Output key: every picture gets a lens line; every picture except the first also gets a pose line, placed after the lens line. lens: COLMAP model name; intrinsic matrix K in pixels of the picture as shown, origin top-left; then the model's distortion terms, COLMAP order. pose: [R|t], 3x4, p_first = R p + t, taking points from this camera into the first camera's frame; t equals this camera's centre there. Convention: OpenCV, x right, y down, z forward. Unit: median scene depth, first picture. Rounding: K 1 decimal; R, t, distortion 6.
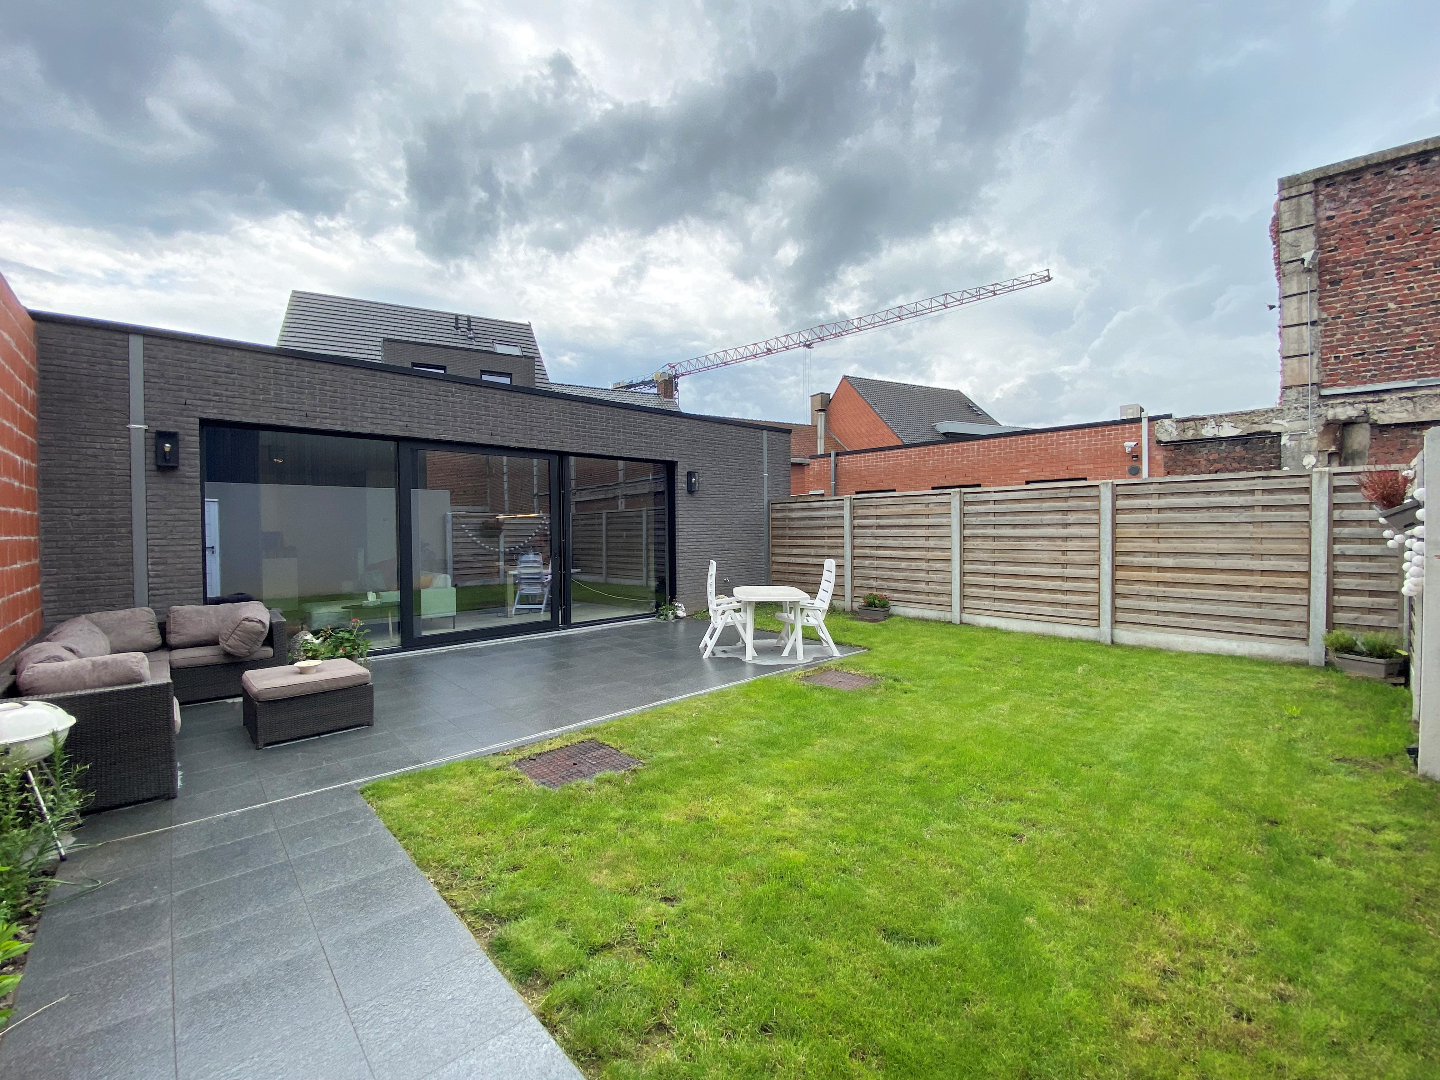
lens RADIAL K [[593.9, 0, 714.8], [0, 593.9, 536.7], [0, 0, 1]] dist [-0.017636, -0.000105]
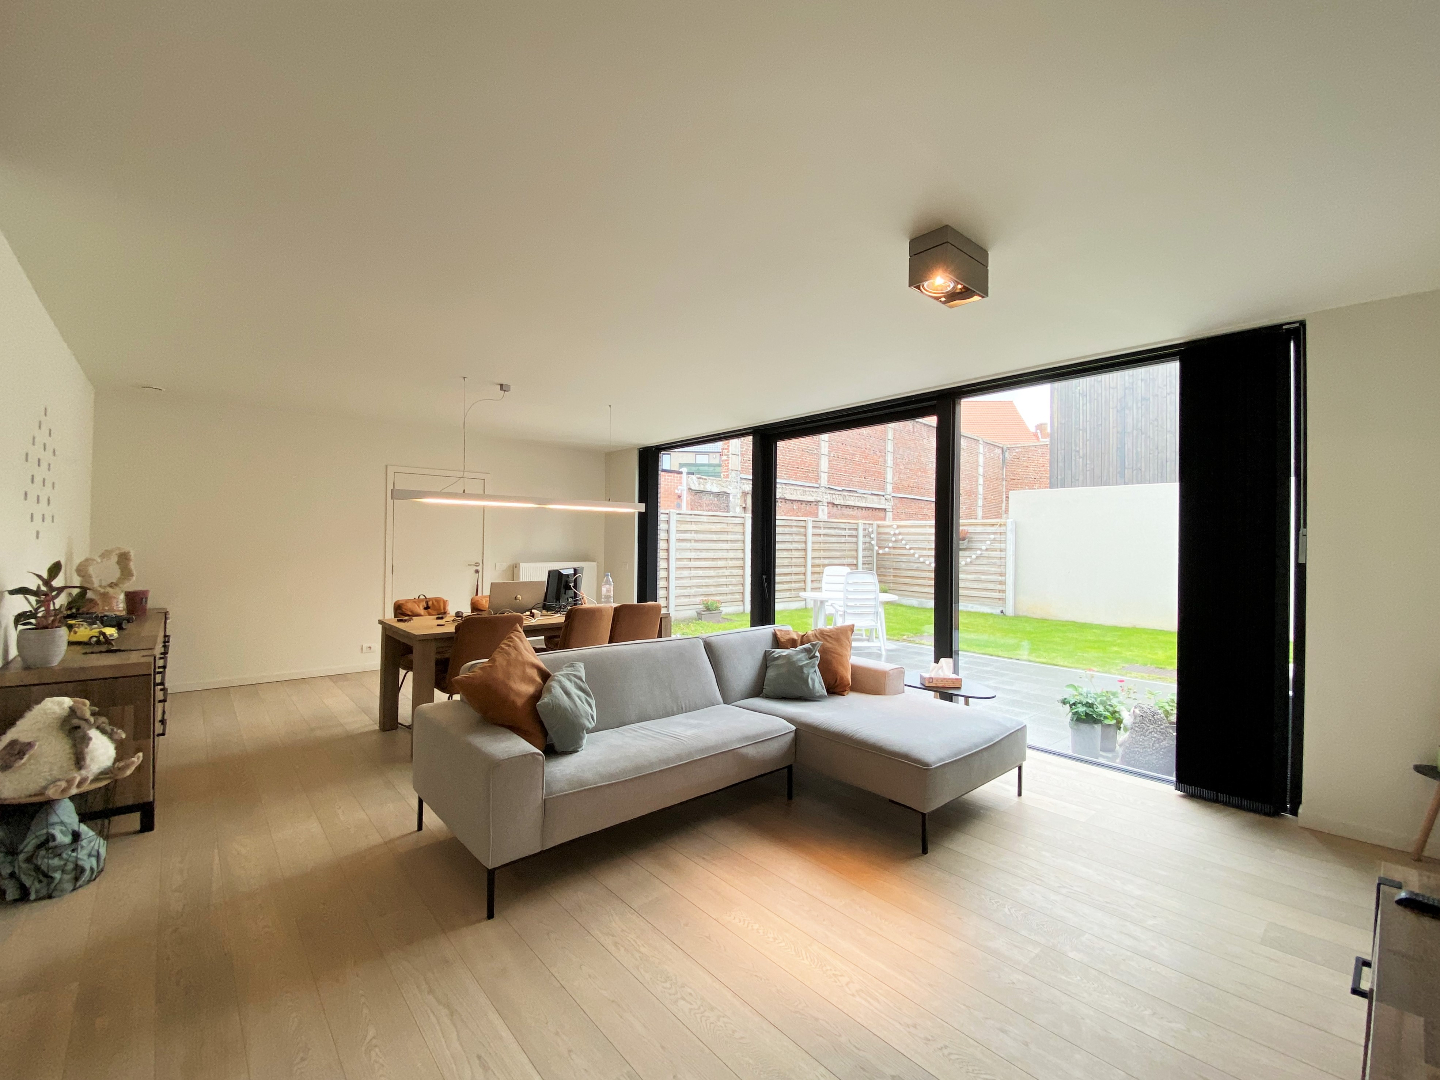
lens RADIAL K [[593.9, 0, 714.8], [0, 593.9, 536.7], [0, 0, 1]] dist [-0.017636, -0.000105]
pose [[0.042553, 0.023914, 0.998808, -0.854031], [0.003522, 0.999704, -0.024086, 0.002922], [-0.999088, 0.004543, 0.042456, 0.918380]]
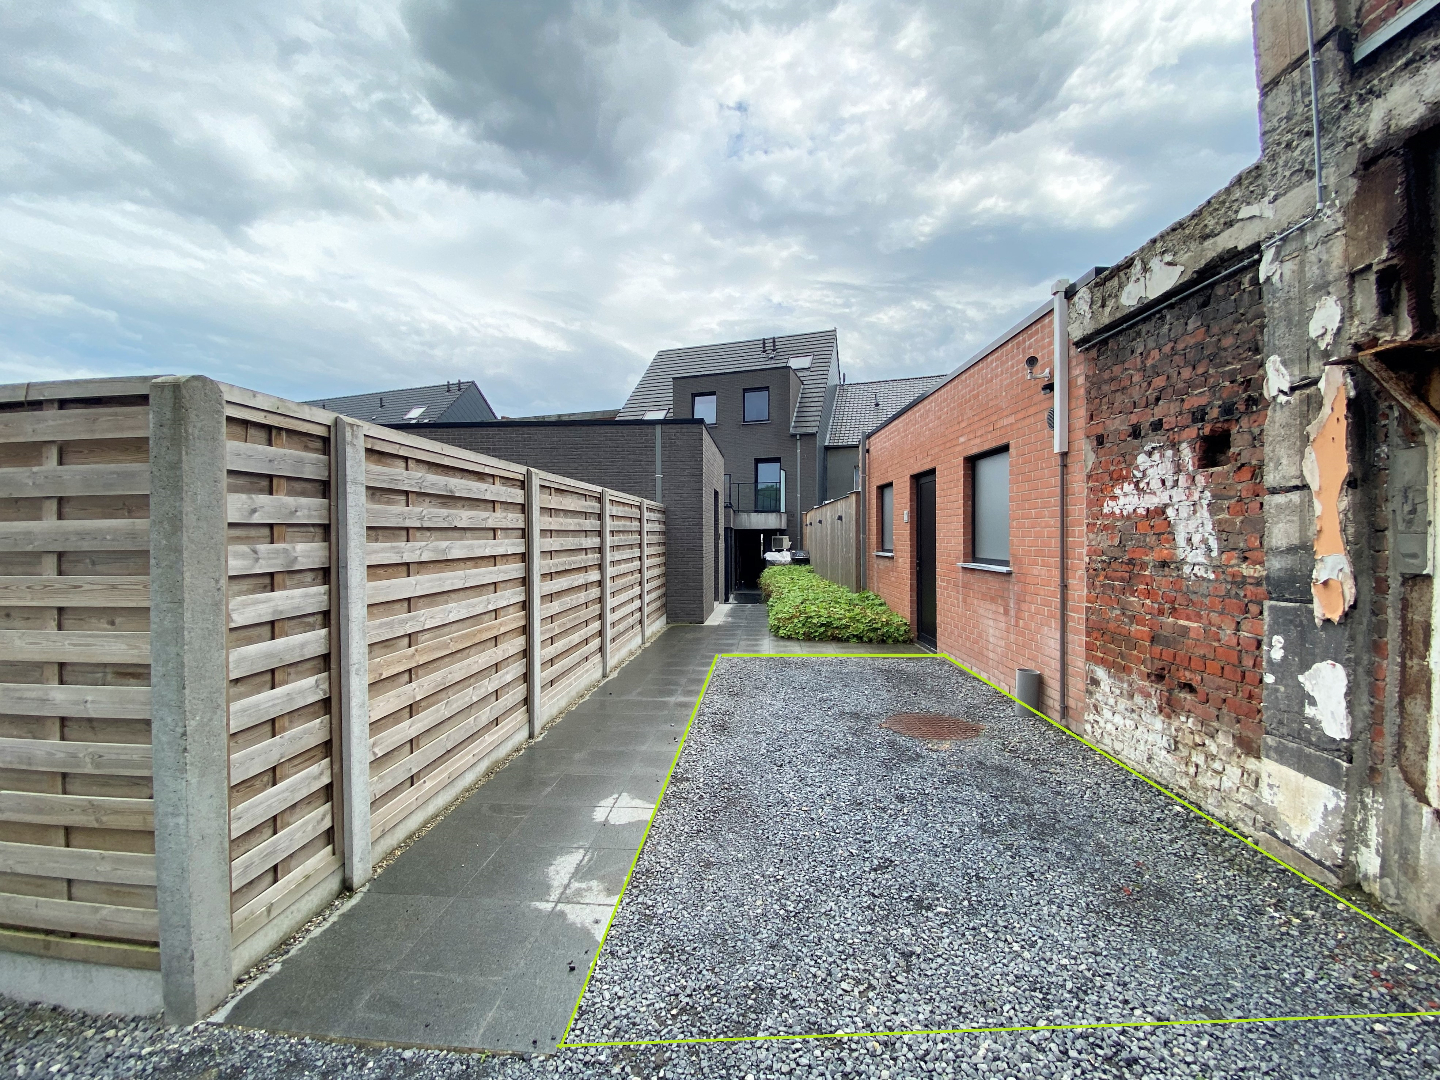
lens RADIAL K [[593.9, 0, 714.8], [0, 593.9, 536.7], [0, 0, 1]] dist [-0.017636, -0.000105]
pose [[0.668483, 0.014760, -0.743581, 0.954566], [-0.019107, 0.999814, 0.002669, -0.021031], [0.743482, 0.012423, 0.668641, 0.558887]]
